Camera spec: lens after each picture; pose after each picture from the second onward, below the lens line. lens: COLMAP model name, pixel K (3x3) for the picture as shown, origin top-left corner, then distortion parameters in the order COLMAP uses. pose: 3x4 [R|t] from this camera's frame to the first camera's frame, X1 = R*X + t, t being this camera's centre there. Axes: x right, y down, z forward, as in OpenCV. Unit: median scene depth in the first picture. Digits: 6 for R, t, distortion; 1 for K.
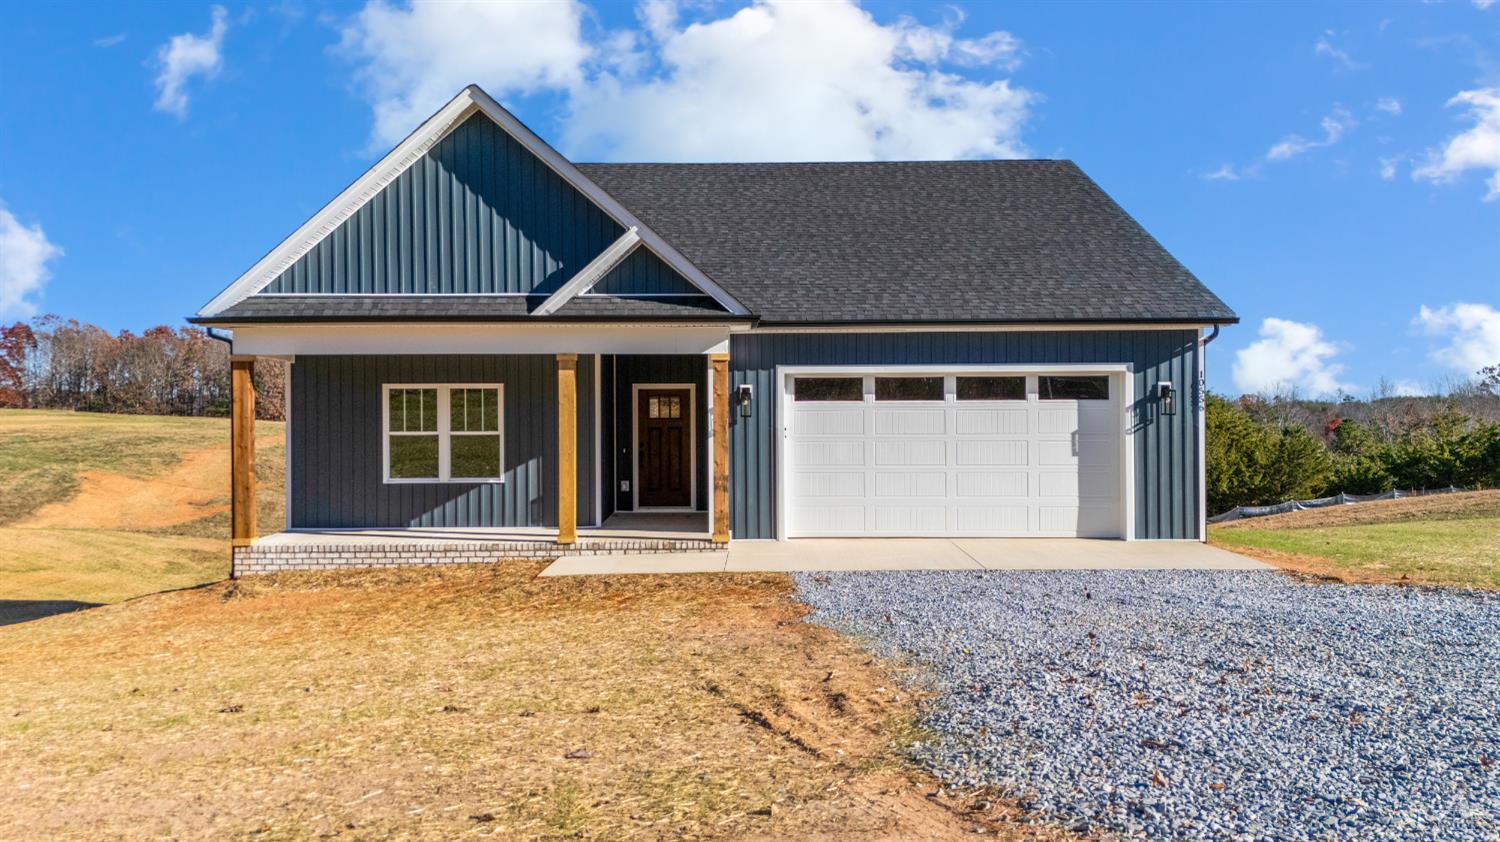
lens RADIAL K [[1098.7, 0, 727.3], [0, 1098.7, 447.3], [0, 0, 1]] dist [0.074072, -0.062590]
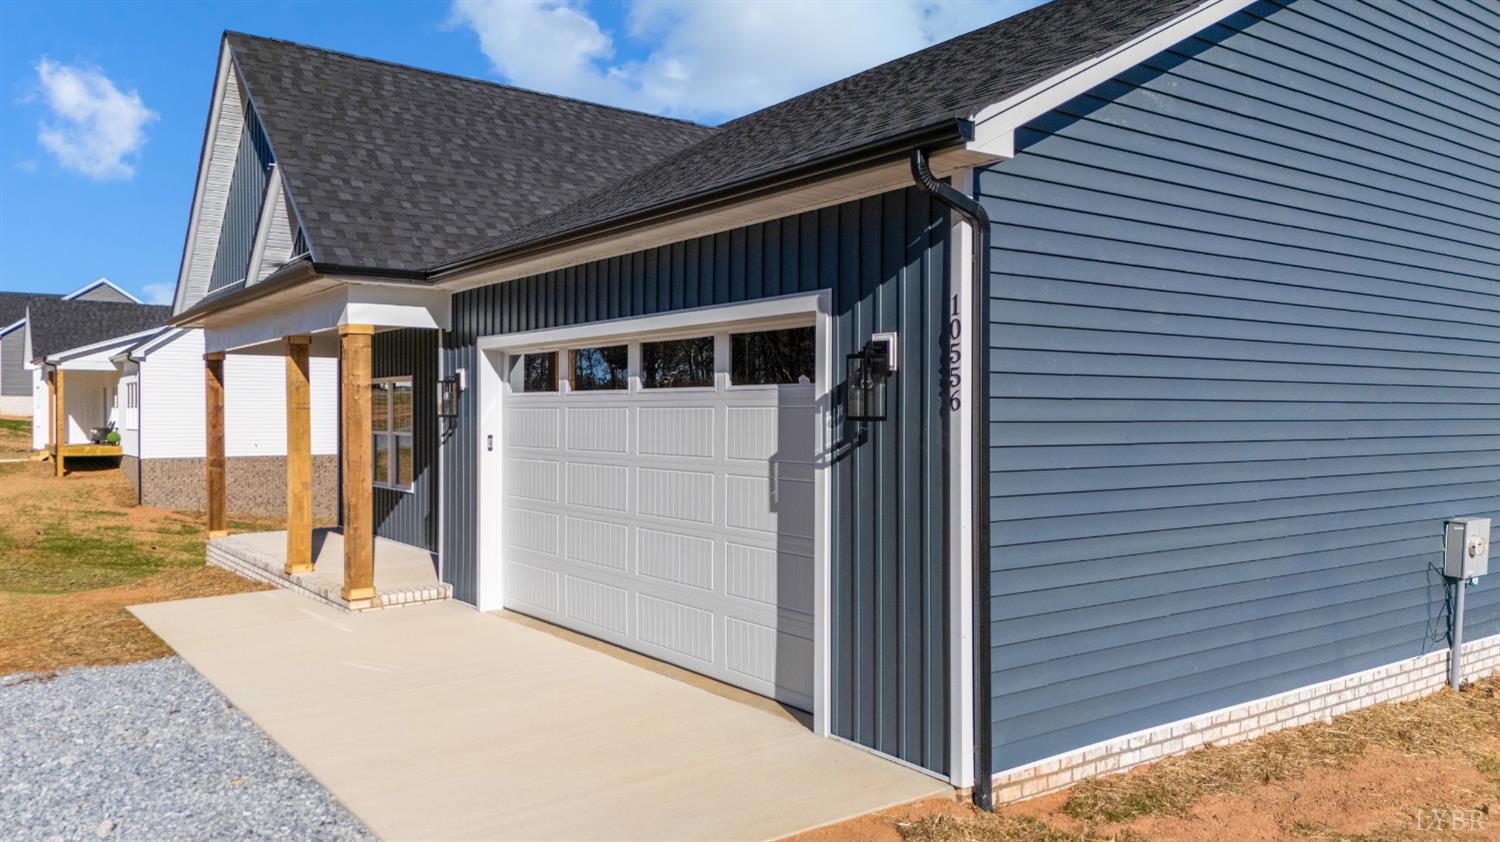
lens RADIAL K [[1100.4, 0, 750.0], [0, 1100.4, 421.0], [0, 0, 1]] dist [0.068598, -0.044096]
pose [[0.612526, 0.010160, -0.790385, 0.656552], [-0.003772, 0.999944, 0.009930, -0.032466], [0.790441, -0.003102, 0.612530, 0.726841]]
